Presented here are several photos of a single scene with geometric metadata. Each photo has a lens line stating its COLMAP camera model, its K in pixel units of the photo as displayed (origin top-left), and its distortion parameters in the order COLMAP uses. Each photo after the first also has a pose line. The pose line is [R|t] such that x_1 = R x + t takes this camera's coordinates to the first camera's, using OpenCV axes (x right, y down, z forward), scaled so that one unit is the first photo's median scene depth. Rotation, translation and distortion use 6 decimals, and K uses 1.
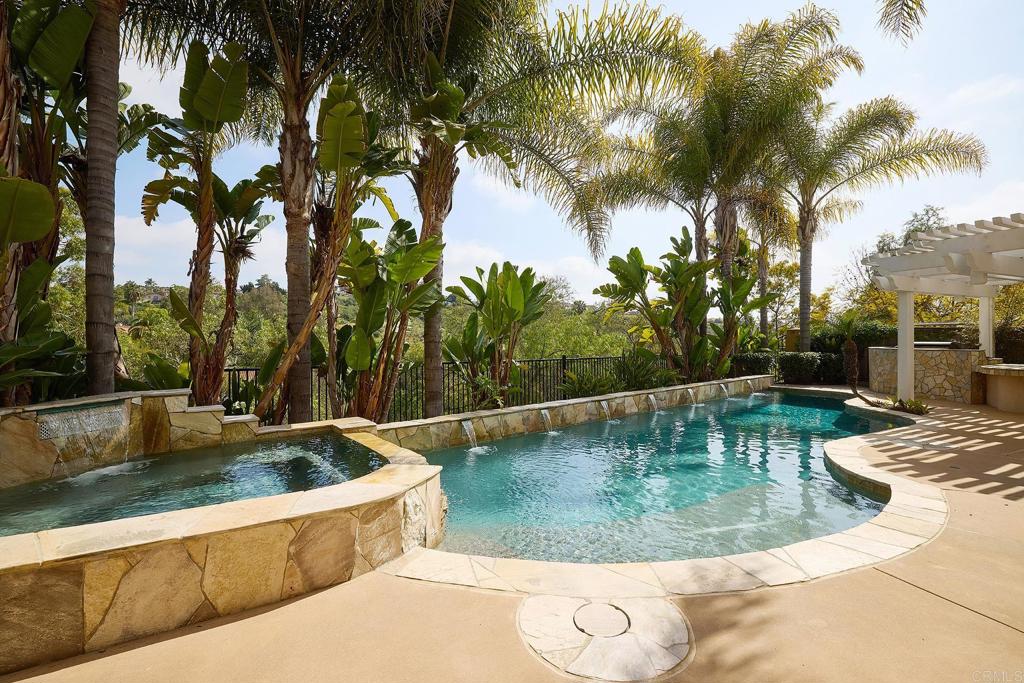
lens RADIAL K [[461.5, 0, 512.0], [0, 461.5, 341.5], [0, 0, 1]] dist [-0.000129, 0.000036]
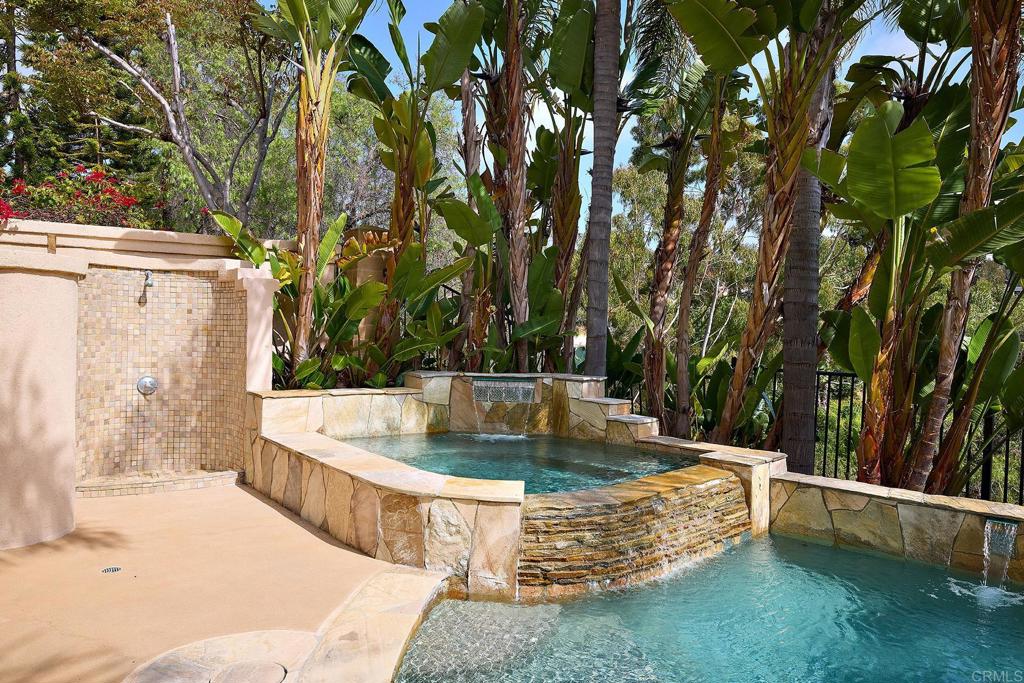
lens RADIAL K [[750.3, 0, 512.0], [0, 750.3, 341.5], [0, 0, 1]] dist [0.000677, 0.000438]
pose [[0.077736, 0.017967, -0.996812, 1.118390], [-0.026573, 0.999520, 0.015943, 0.019687], [0.996620, 0.025249, 0.078177, 1.029903]]
